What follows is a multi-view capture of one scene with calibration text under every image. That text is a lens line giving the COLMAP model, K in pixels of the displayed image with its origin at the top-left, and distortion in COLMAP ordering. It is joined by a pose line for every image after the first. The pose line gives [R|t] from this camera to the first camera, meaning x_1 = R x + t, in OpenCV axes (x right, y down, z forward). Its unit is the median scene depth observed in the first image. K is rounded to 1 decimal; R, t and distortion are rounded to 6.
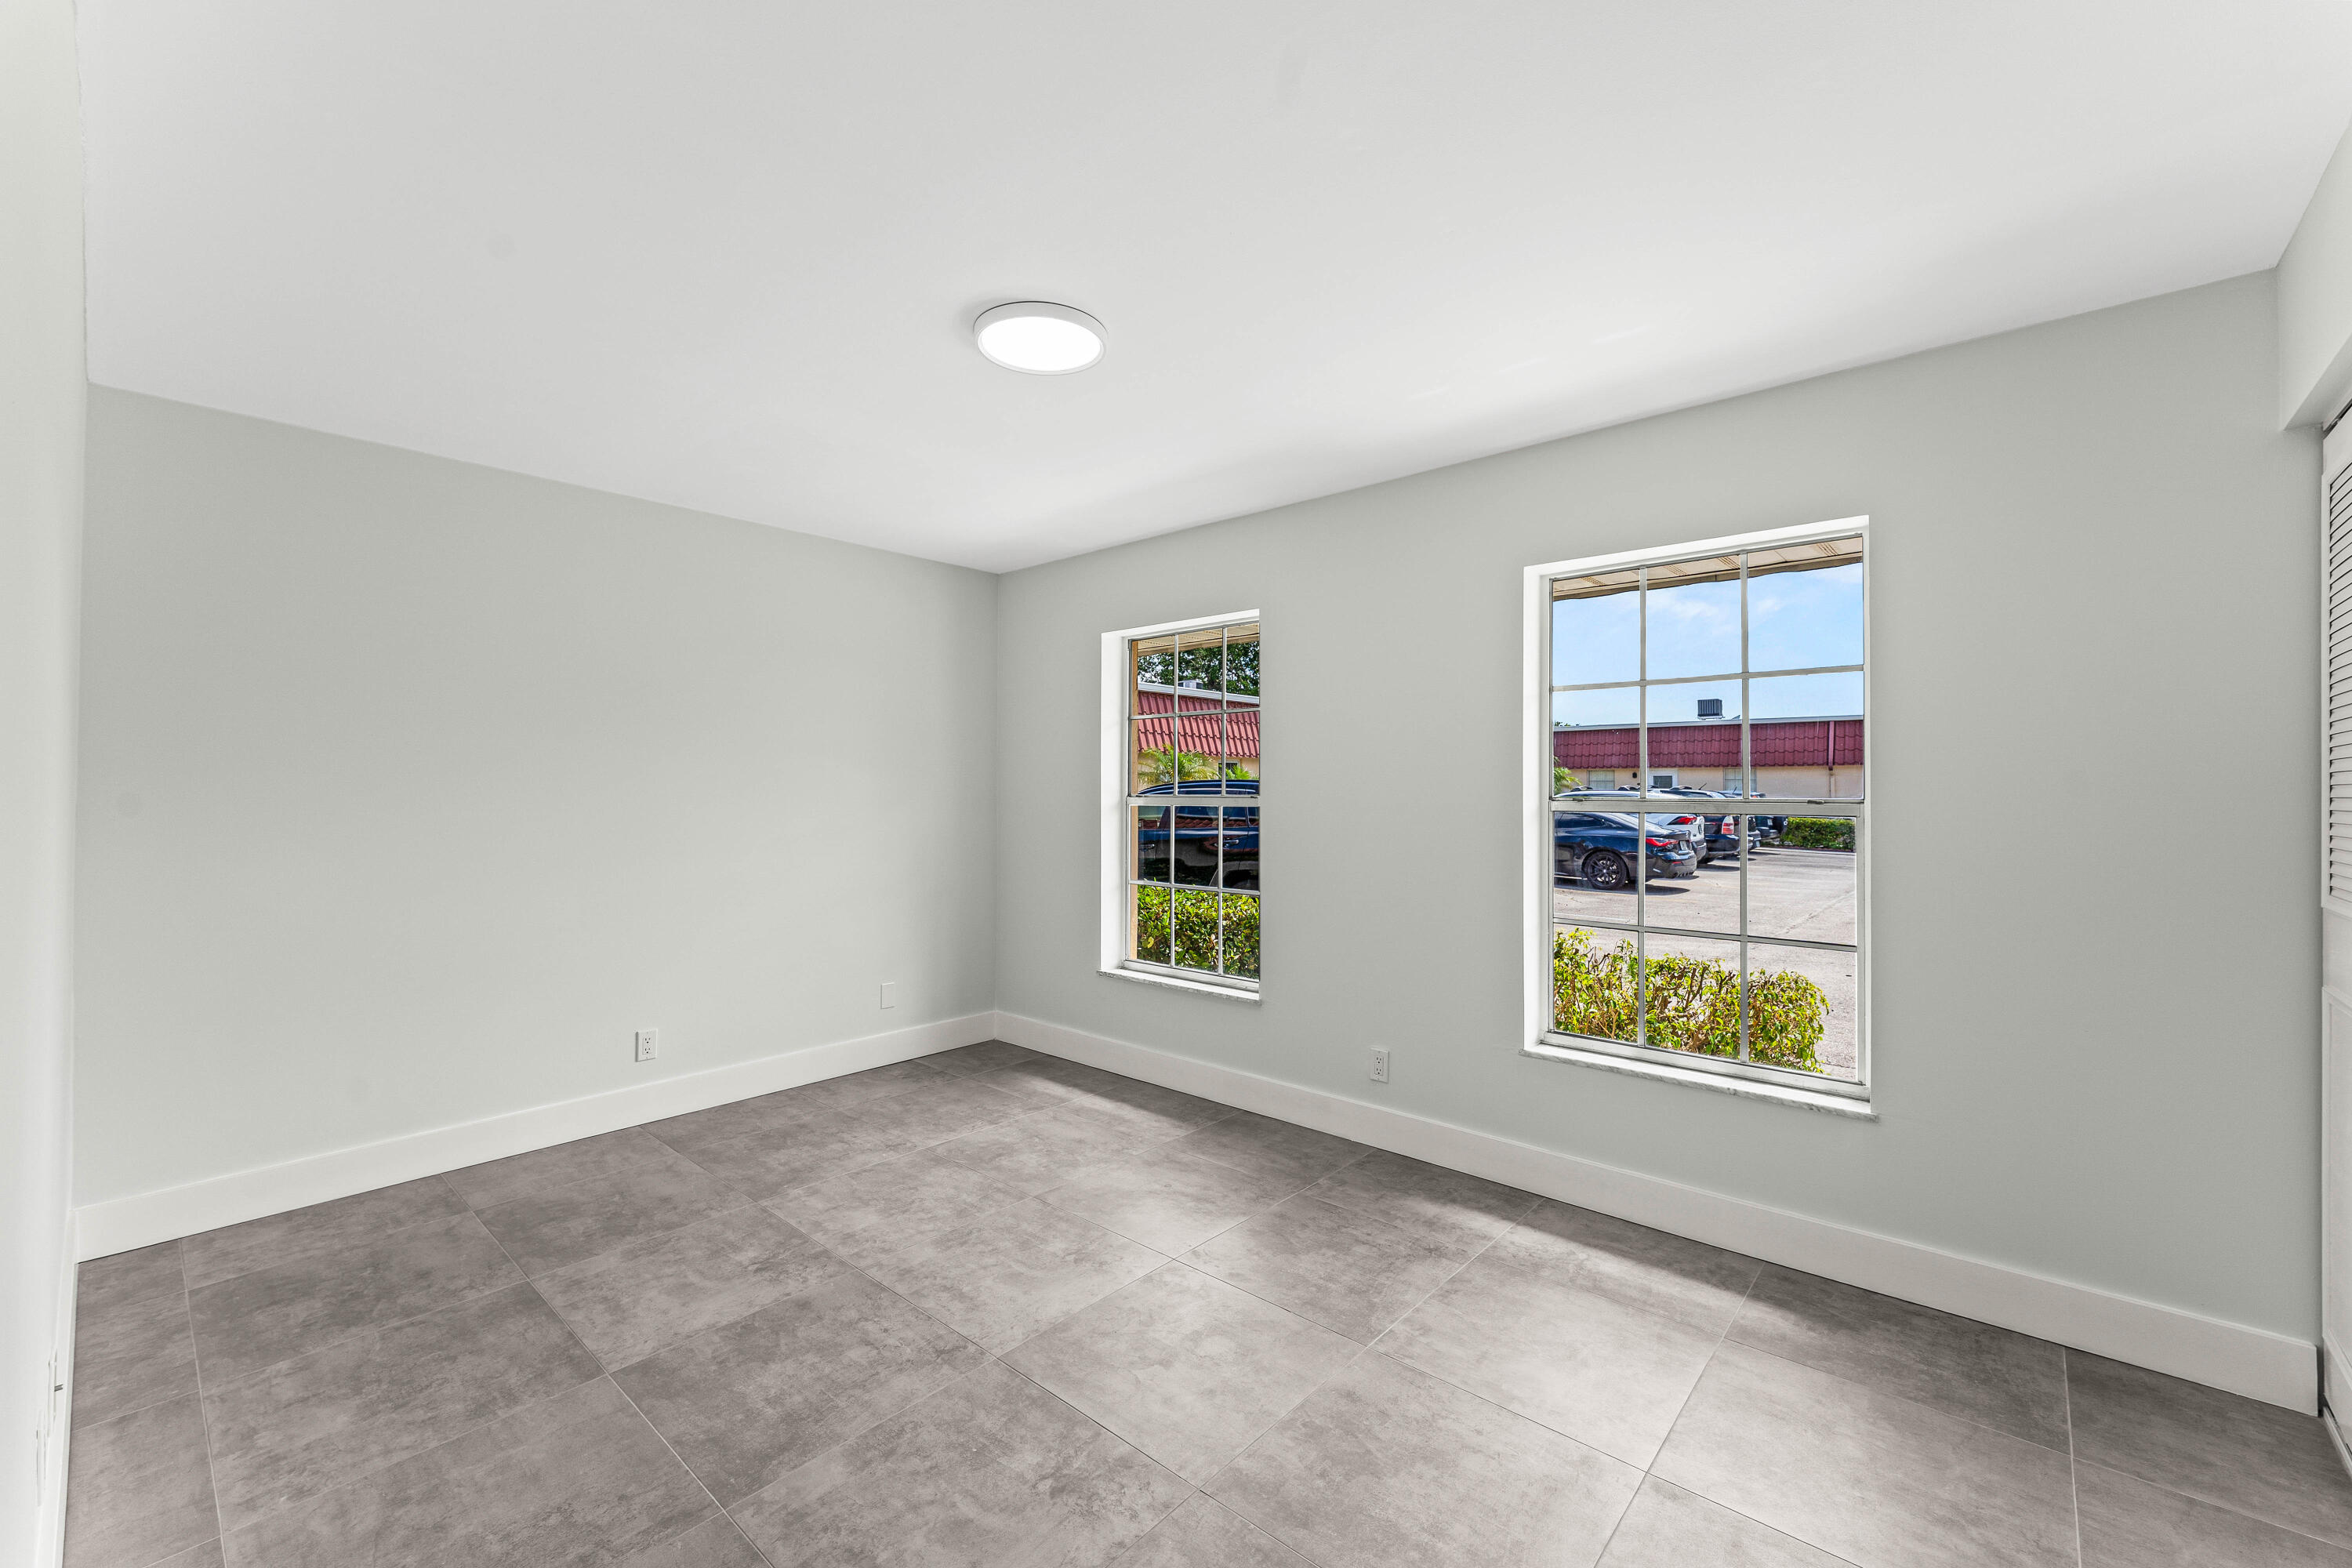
lens RADIAL K [[947.2, 0, 1188.7], [0, 947.2, 795.6], [0, 0, 1]] dist [-0.000020, -0.000110]
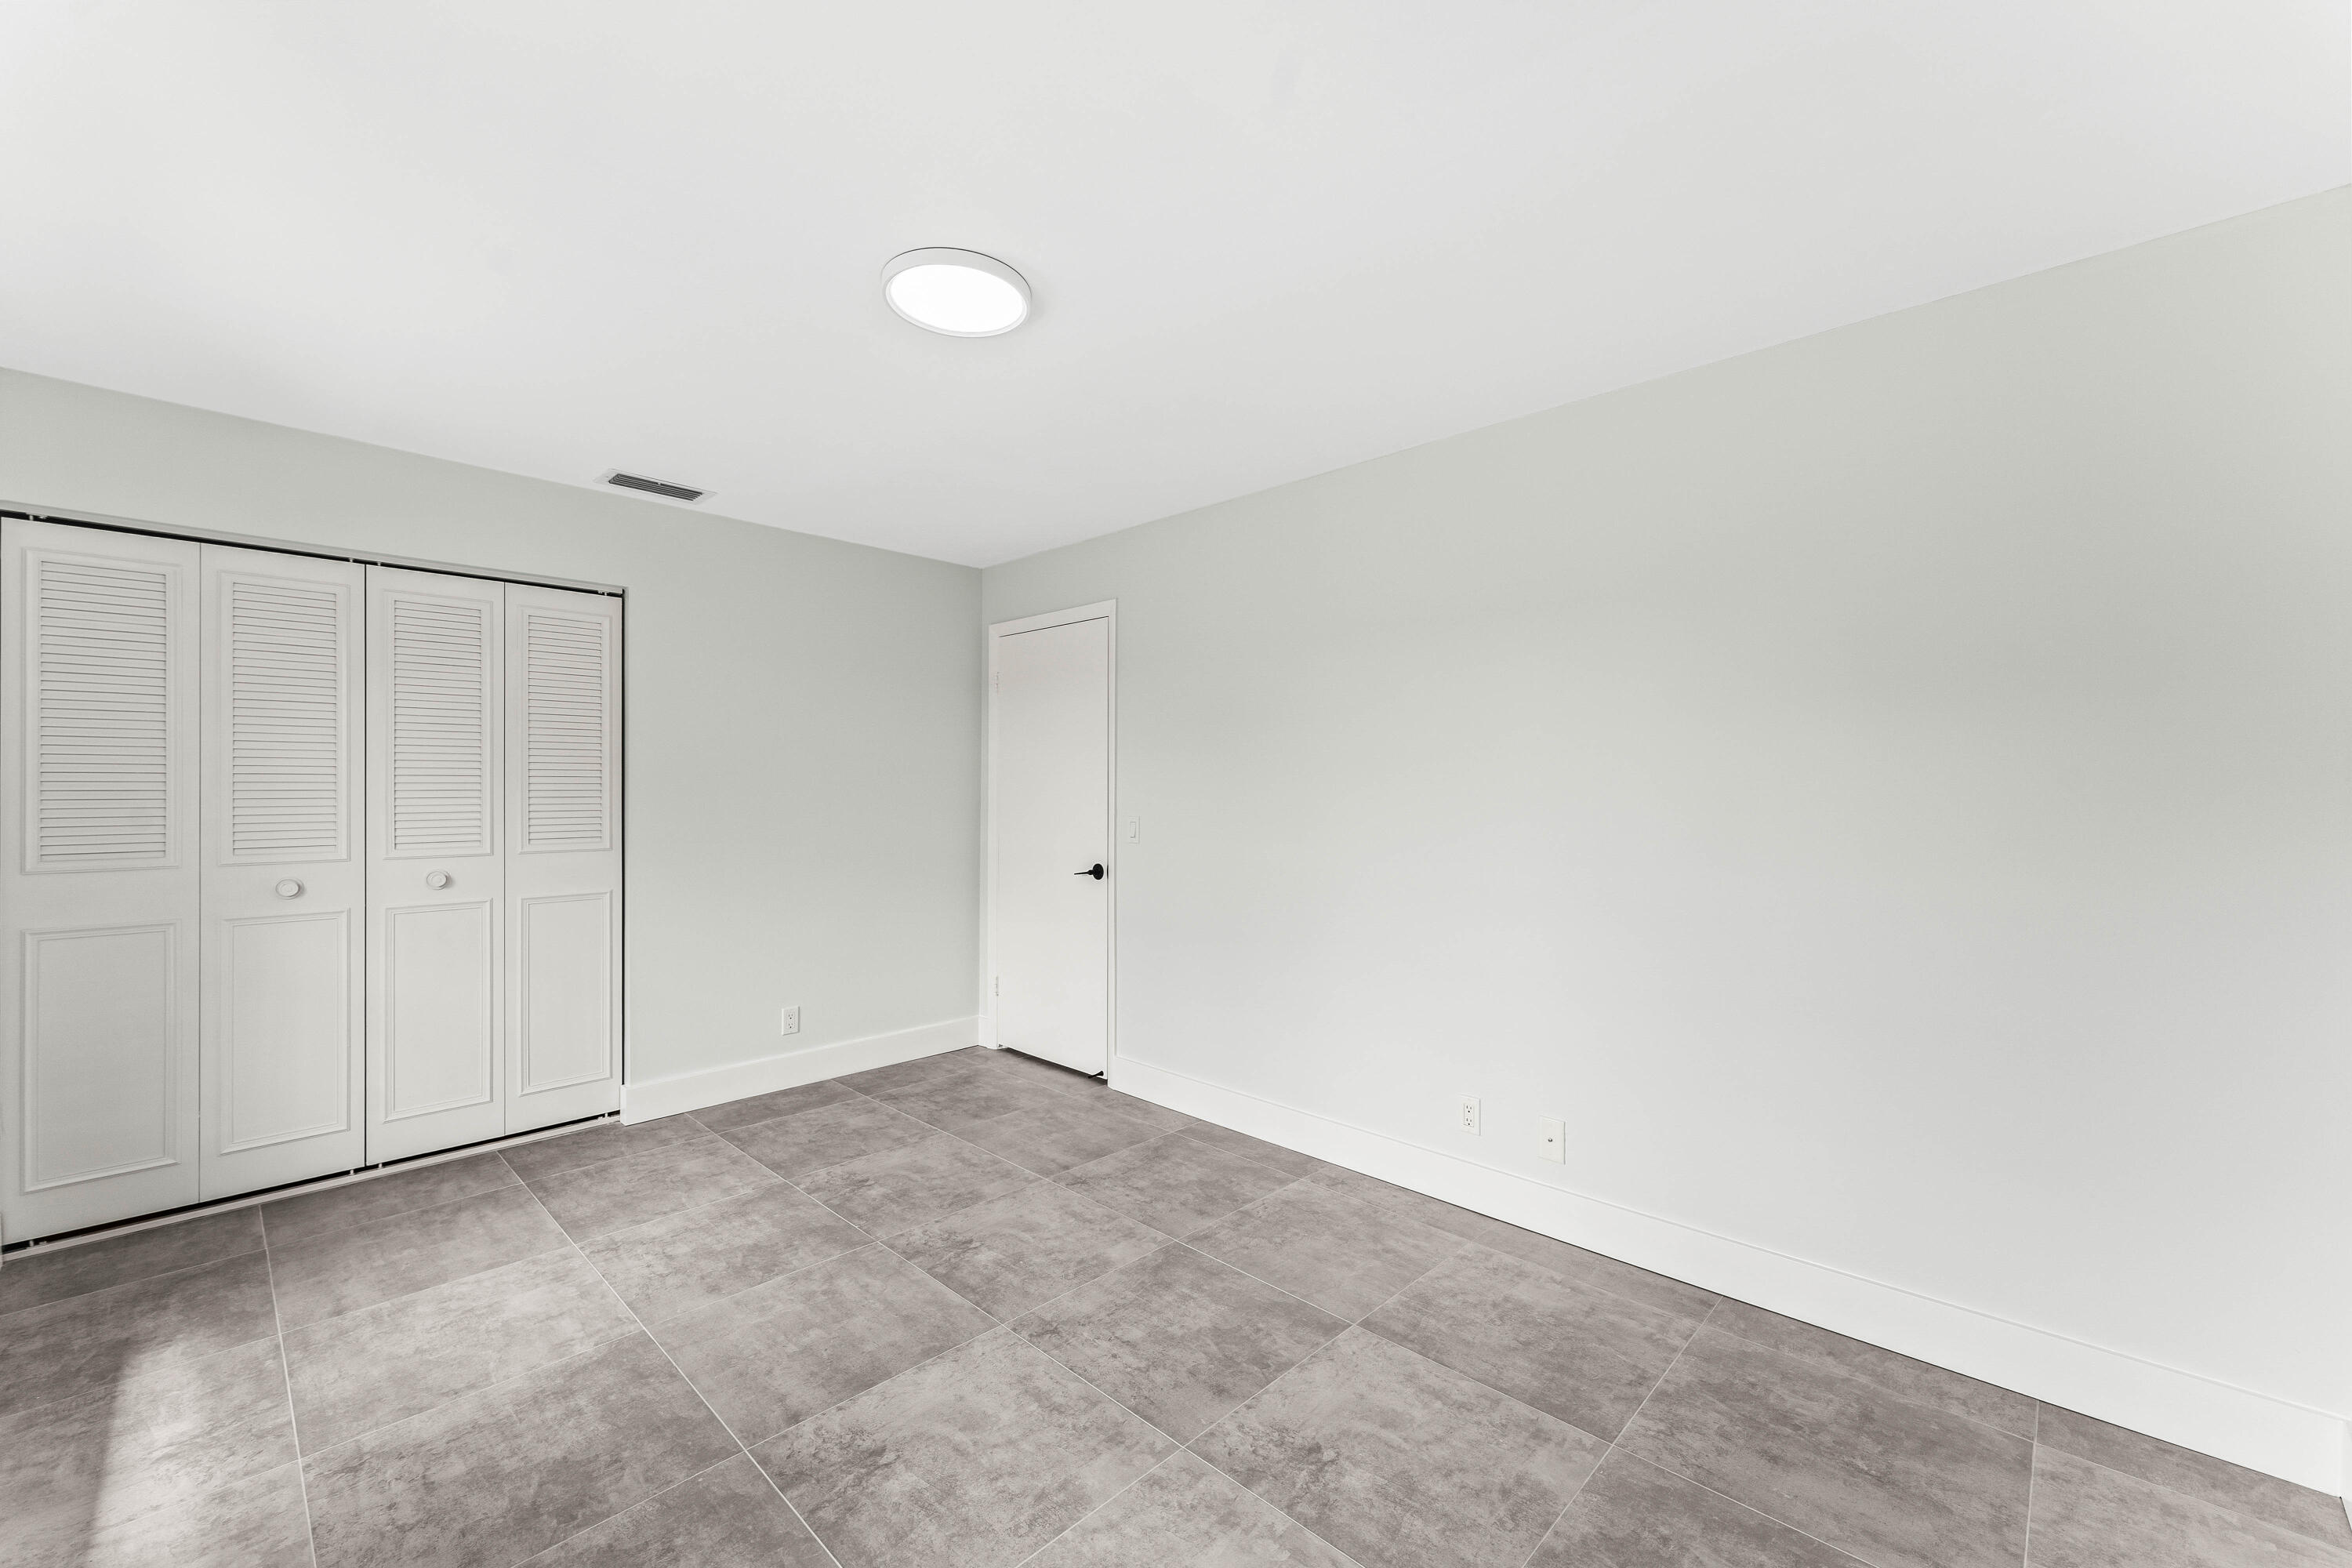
lens RADIAL K [[947.2, 0, 1184.7], [0, 947.2, 797.0], [0, 0, 1]] dist [-0.000020, -0.000110]
pose [[-0.998988, -0.005549, 0.044623, -0.429407], [-0.004912, 0.999885, 0.014365, -0.012693], [-0.044698, 0.014131, -0.998901, 1.939599]]
